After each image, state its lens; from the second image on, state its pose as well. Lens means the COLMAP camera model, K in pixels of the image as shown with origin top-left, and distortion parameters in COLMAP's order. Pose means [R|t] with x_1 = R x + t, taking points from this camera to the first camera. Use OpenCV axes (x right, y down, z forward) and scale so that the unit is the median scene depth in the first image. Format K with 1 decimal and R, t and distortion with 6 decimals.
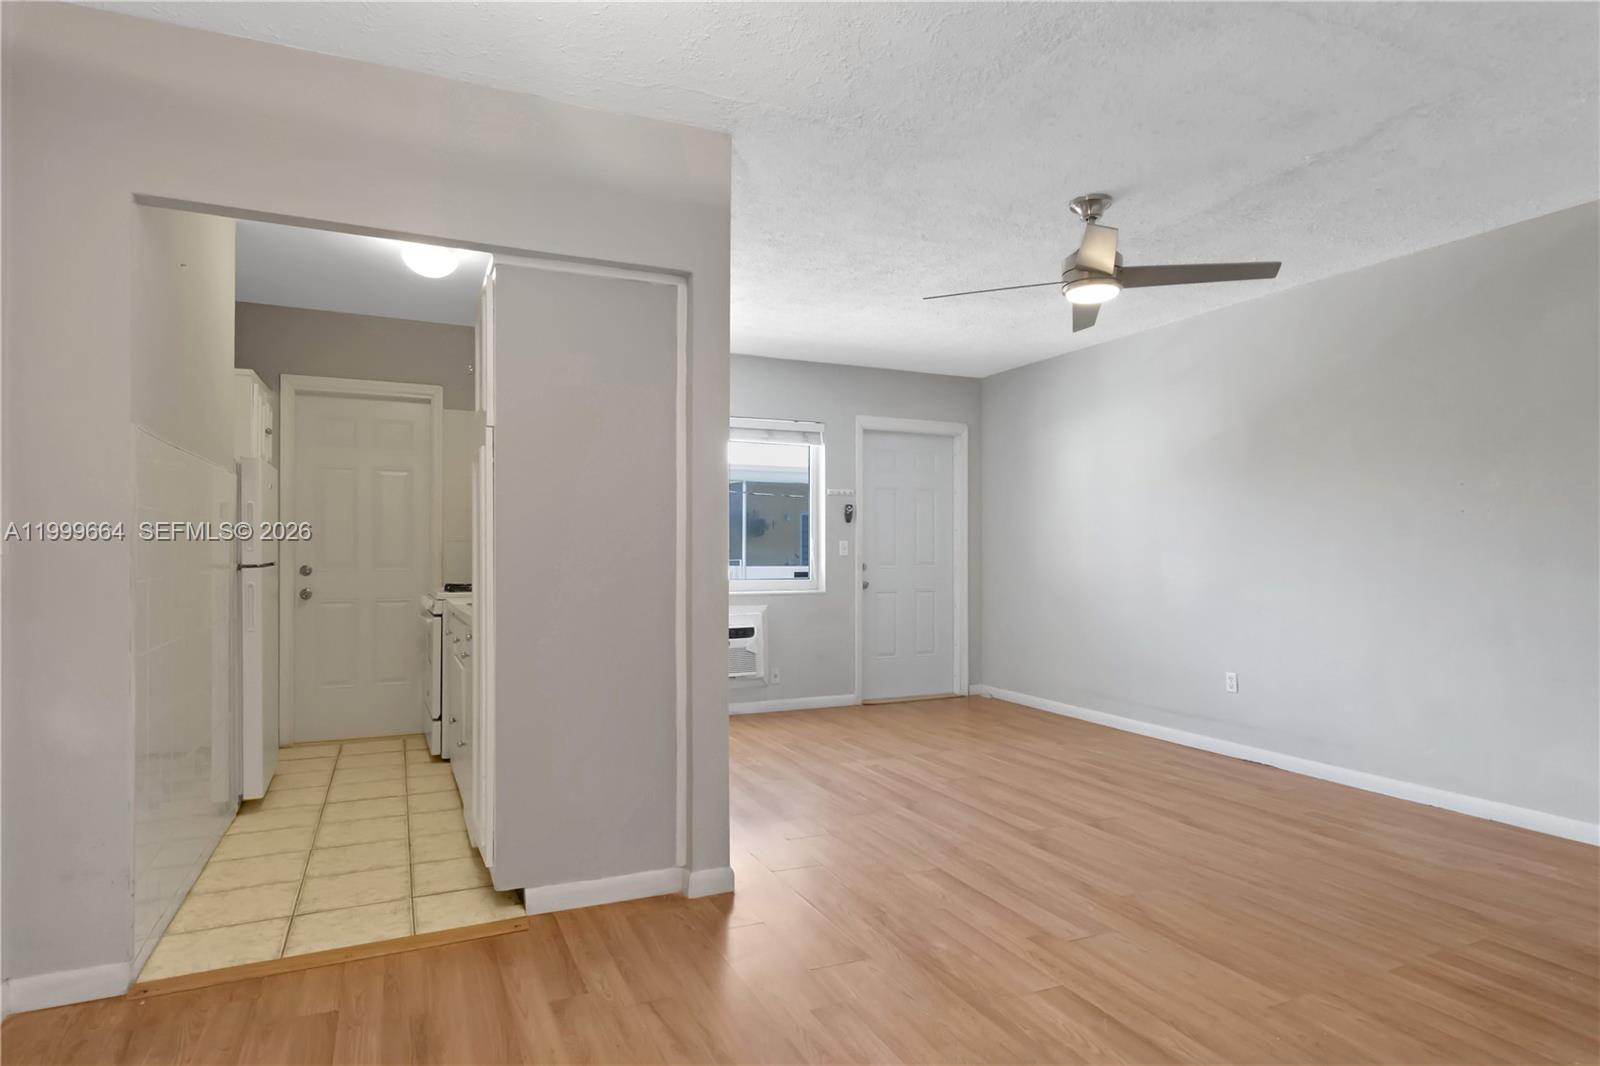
lens RADIAL K [[877.0, 0, 791.6], [0, 877.0, 569.0], [0, 0, 1]] dist [0.007355, 0.001380]
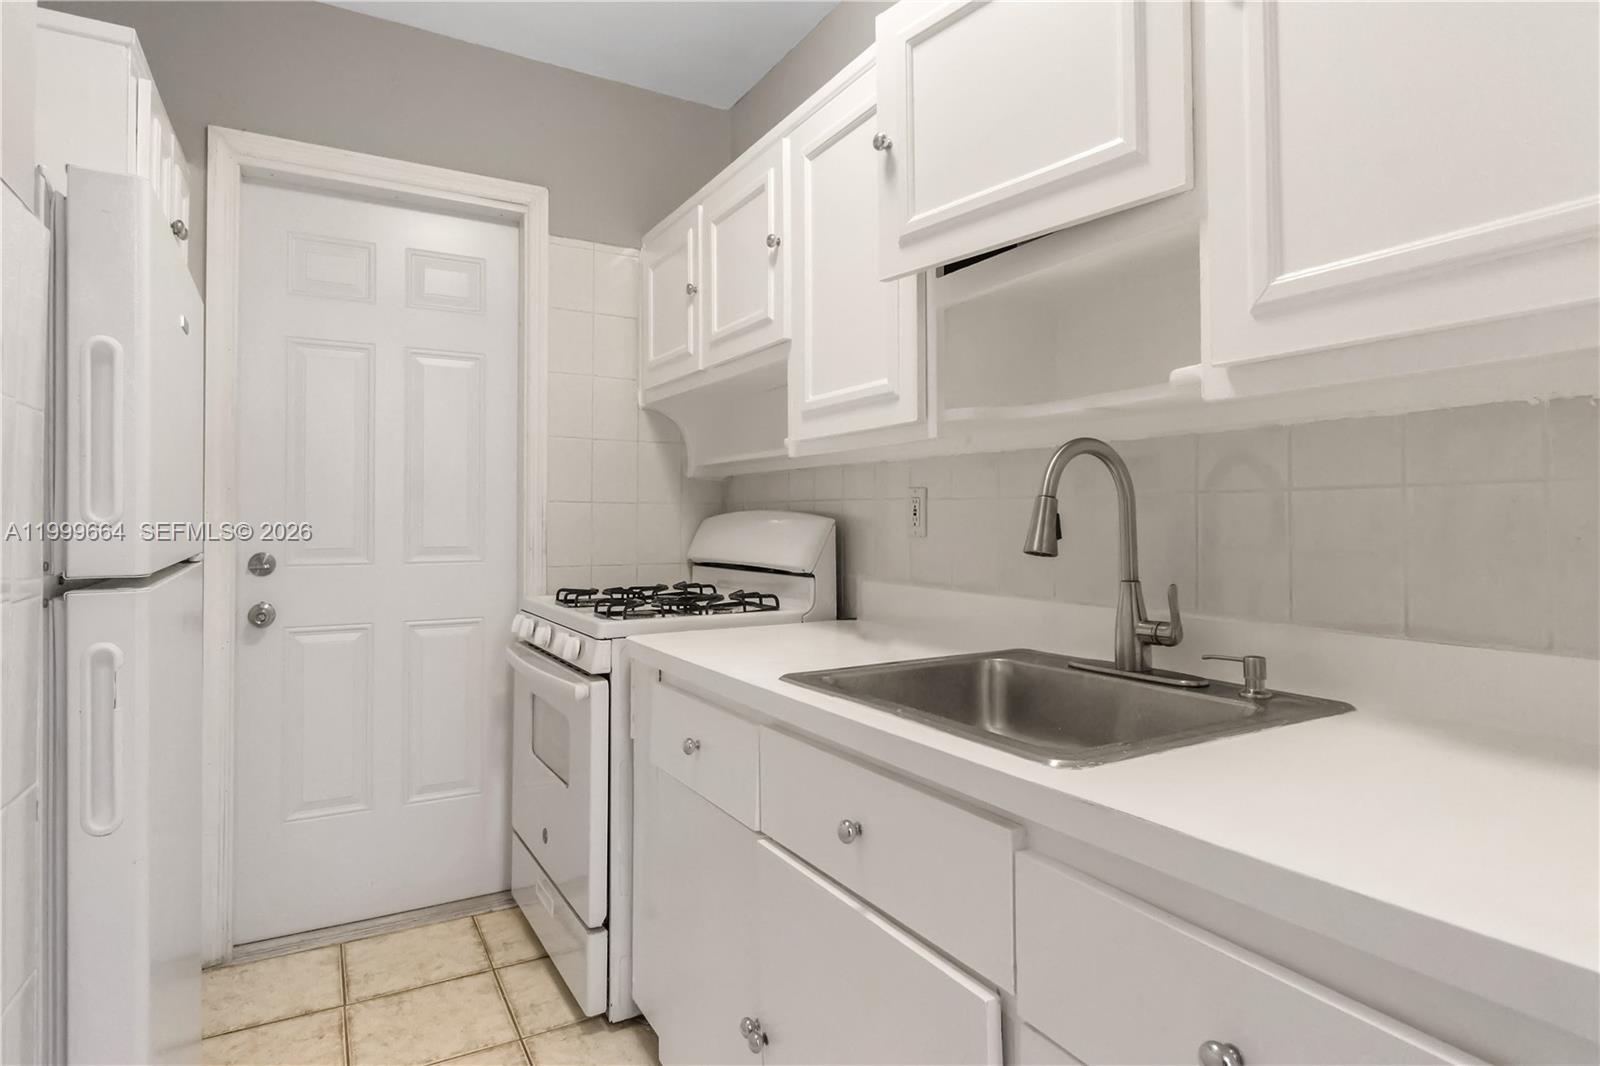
lens RADIAL K [[877.0, 0, 801.6], [0, 877.0, 524.0], [0, 0, 1]] dist [0.007355, 0.001380]
pose [[0.996661, 0.001909, 0.081627, -0.339564], [-0.000857, 0.999916, -0.012912, -0.014472], [-0.081645, 0.012799, 0.996579, 0.570641]]
